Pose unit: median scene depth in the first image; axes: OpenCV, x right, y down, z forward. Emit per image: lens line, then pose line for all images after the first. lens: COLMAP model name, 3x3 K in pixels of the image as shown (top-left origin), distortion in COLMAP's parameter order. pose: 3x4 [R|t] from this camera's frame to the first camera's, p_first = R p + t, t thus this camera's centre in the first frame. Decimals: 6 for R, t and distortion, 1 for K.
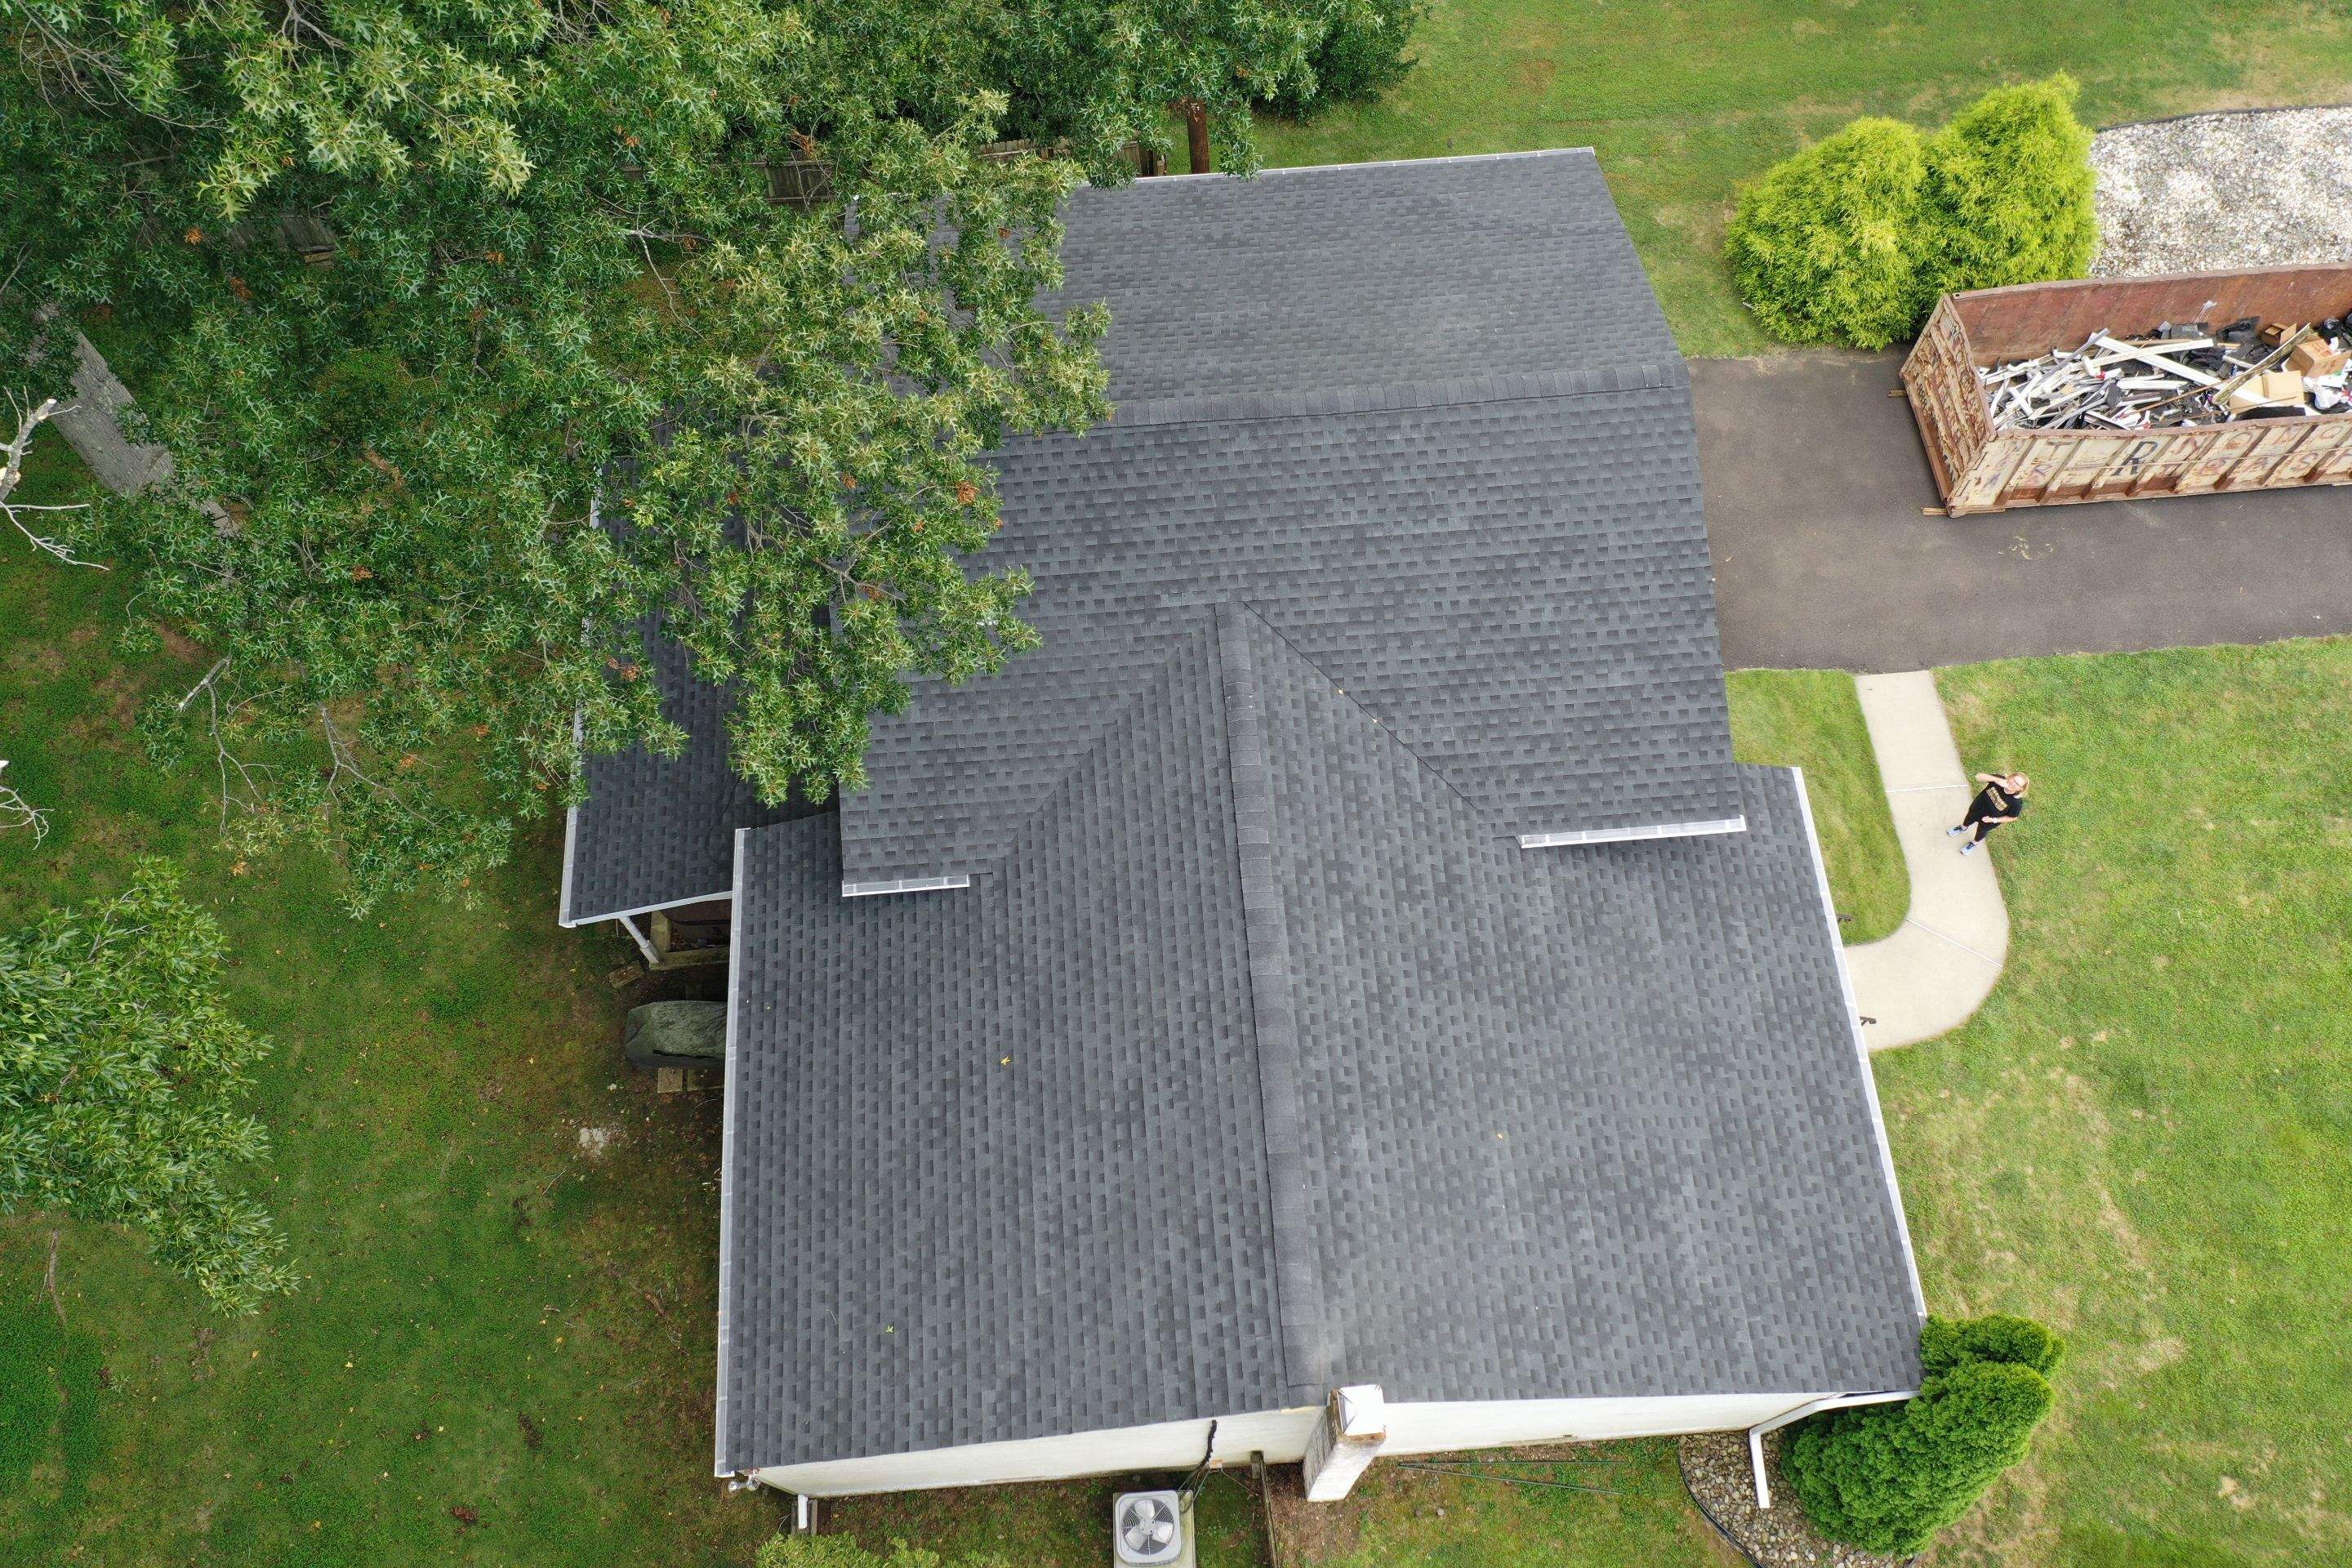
lens RADIAL K [[1873.3, 0, 1180.8], [0, 1873.3, 788.6], [0, 0, 1]] dist [0.012561, 0.003182]
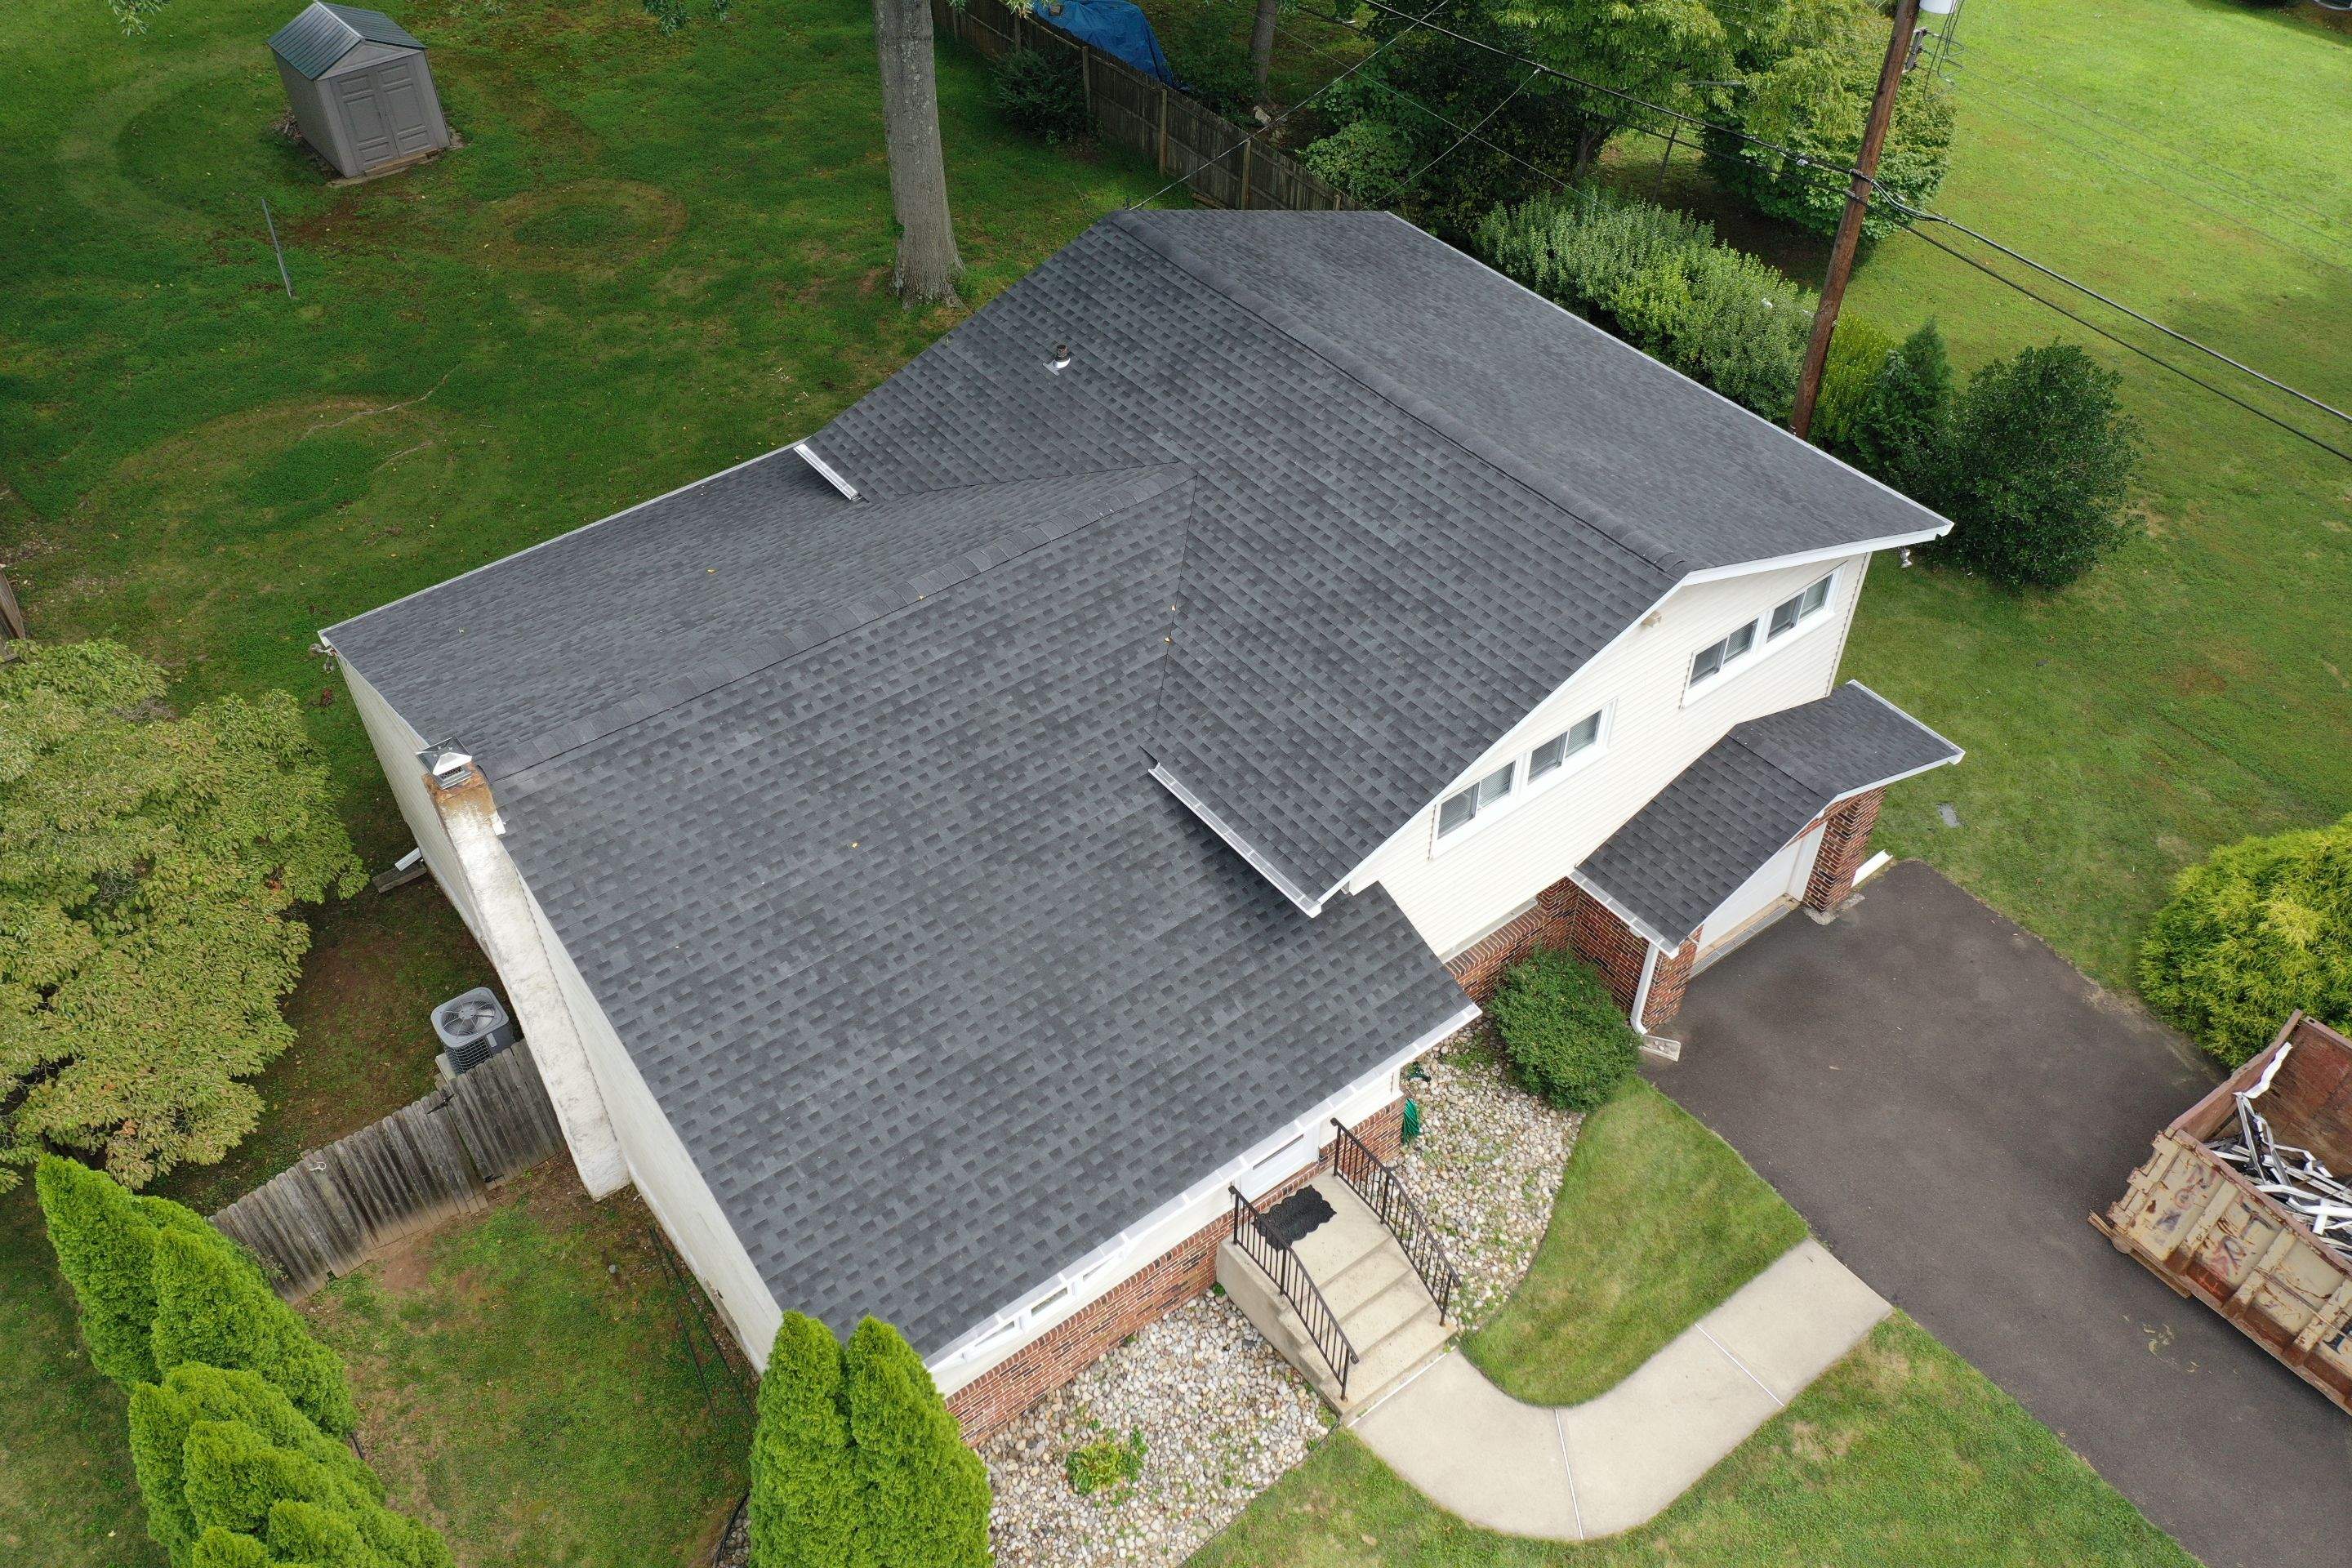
lens RADIAL K [[1873.3, 0, 1173.3], [0, 1873.3, 781.6], [0, 0, 1]] dist [0.012561, 0.003182]
pose [[0.547868, 0.587574, -0.595481, 0.738935], [-0.756328, 0.652089, -0.052423, 0.073974], [0.357505, 0.479100, 0.801657, 0.260818]]
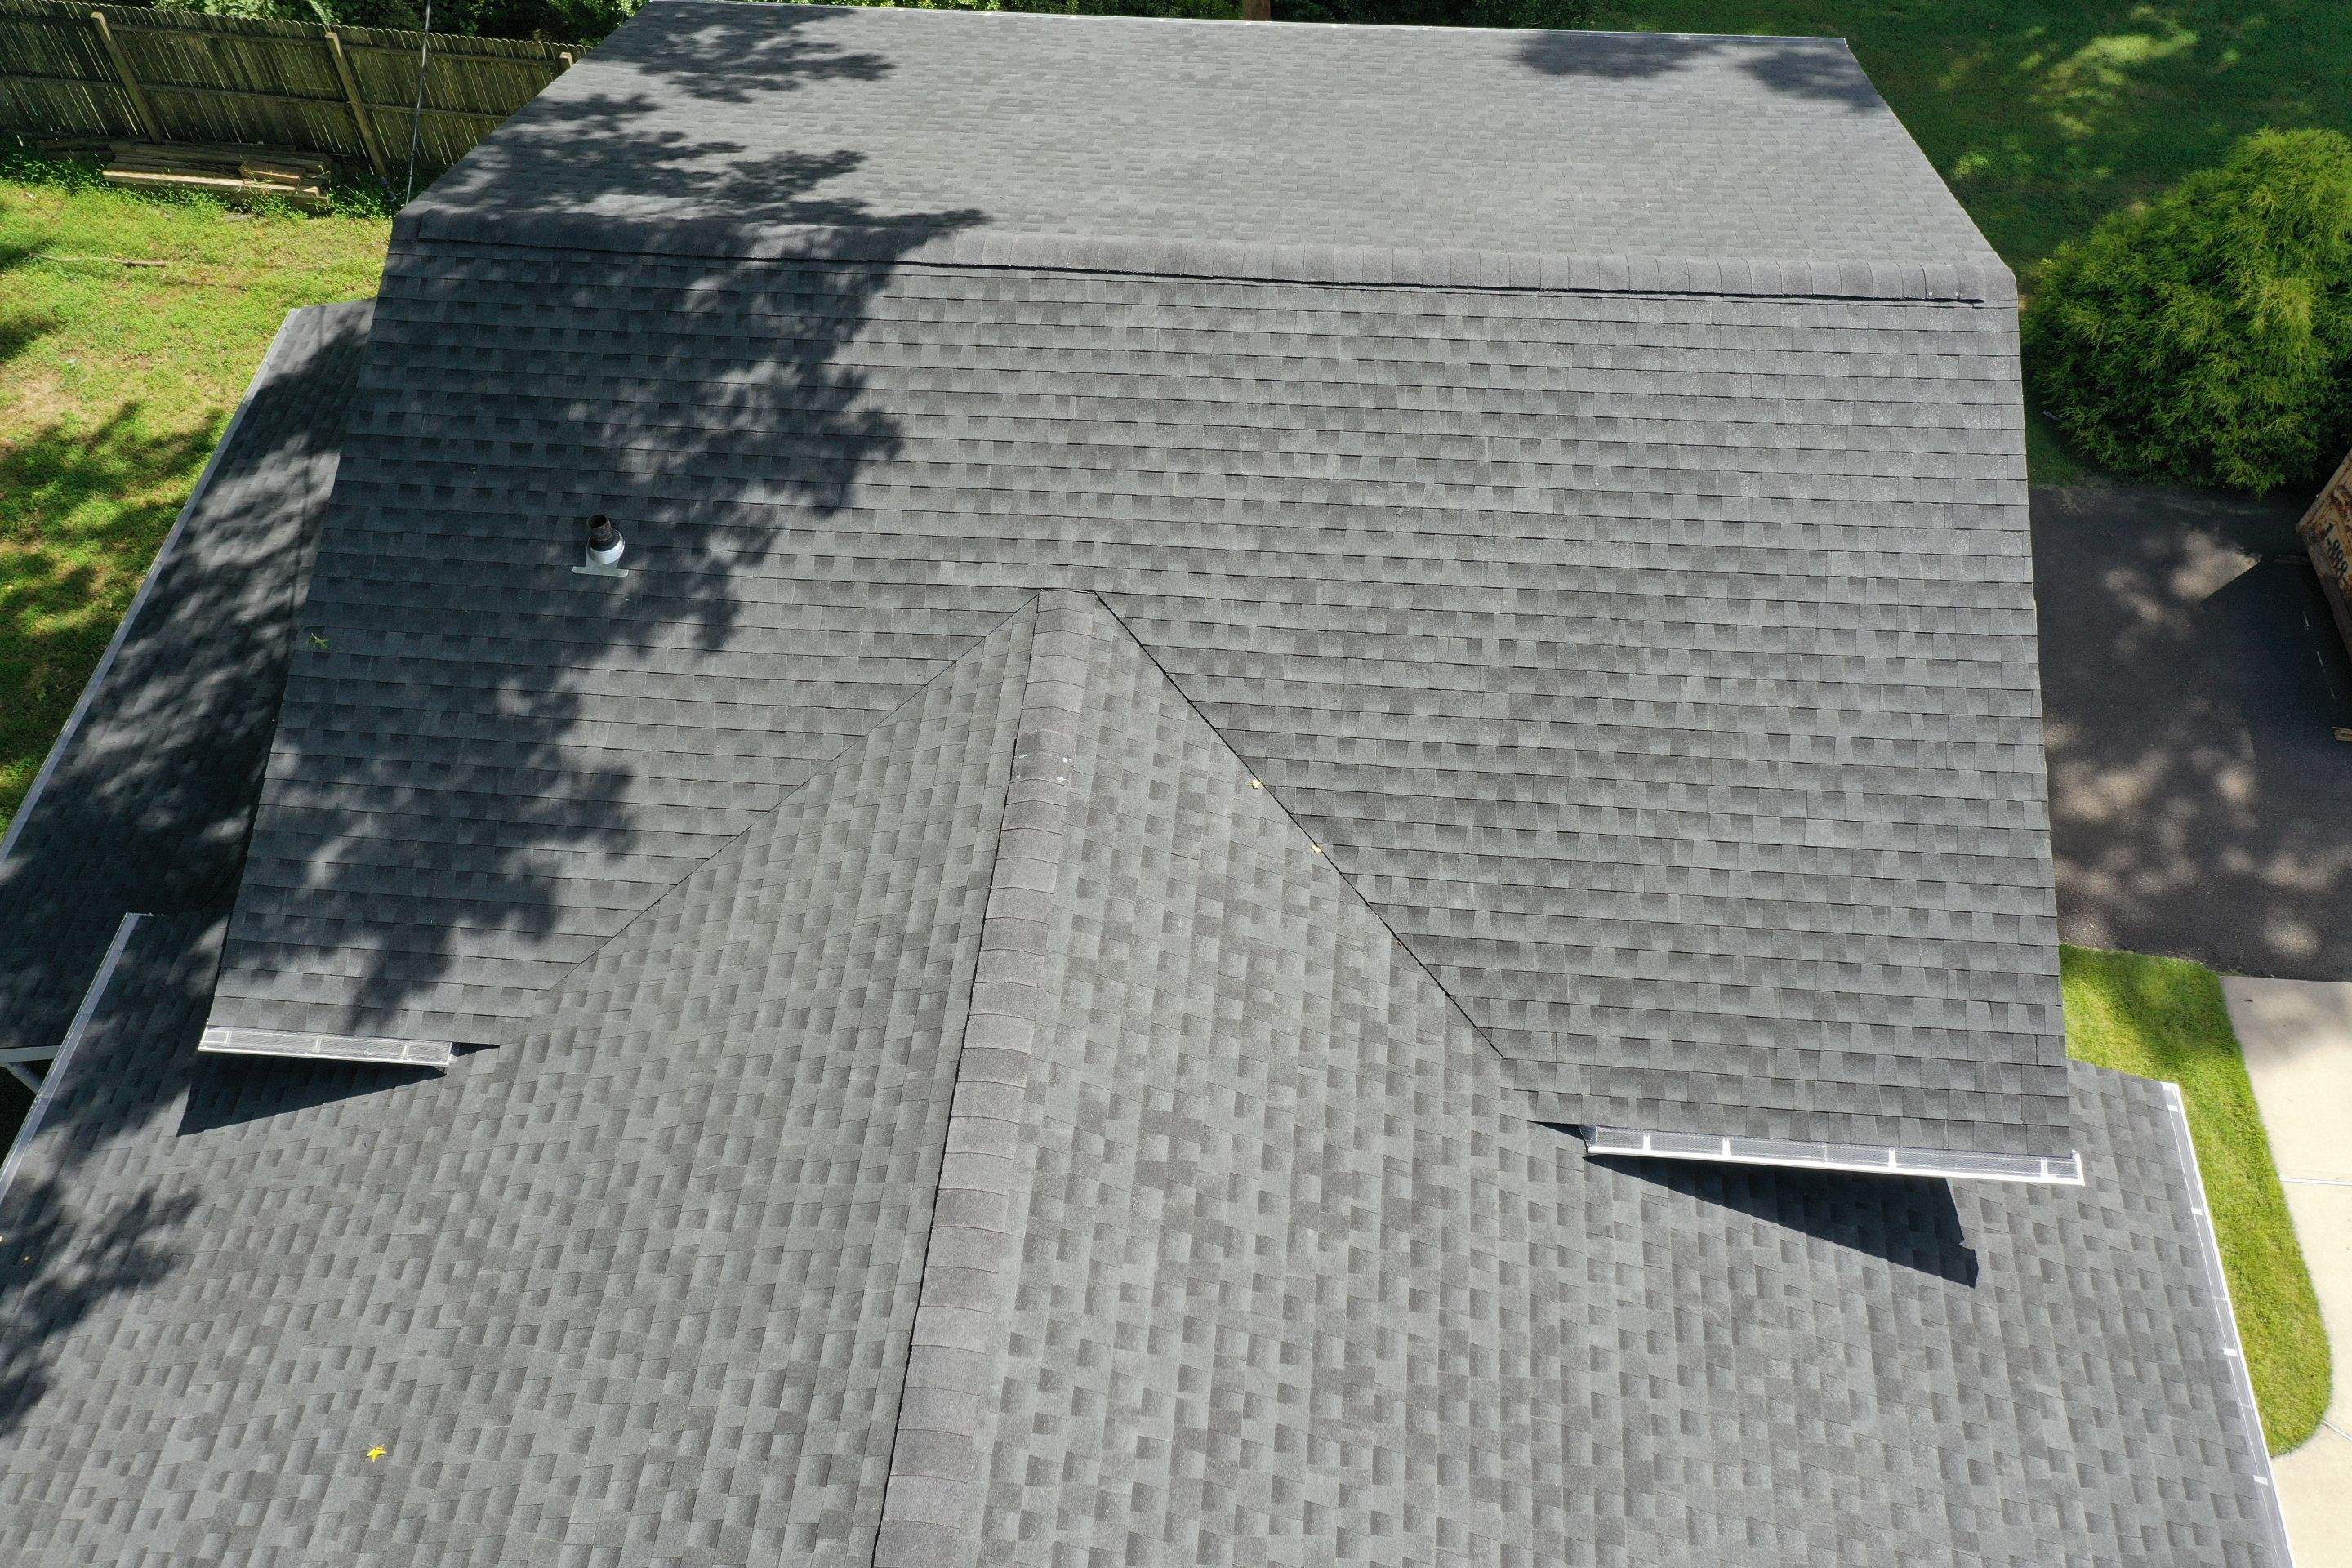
lens RADIAL K [[1873.3, 0, 1179.2], [0, 1873.3, 783.7], [0, 0, 1]] dist [0.012561, 0.003182]
pose [[0.987410, 0.128089, -0.092817, 0.111620], [-0.142330, 0.975460, -0.167990, 0.035028], [0.069022, 0.179085, 0.981409, 0.511719]]
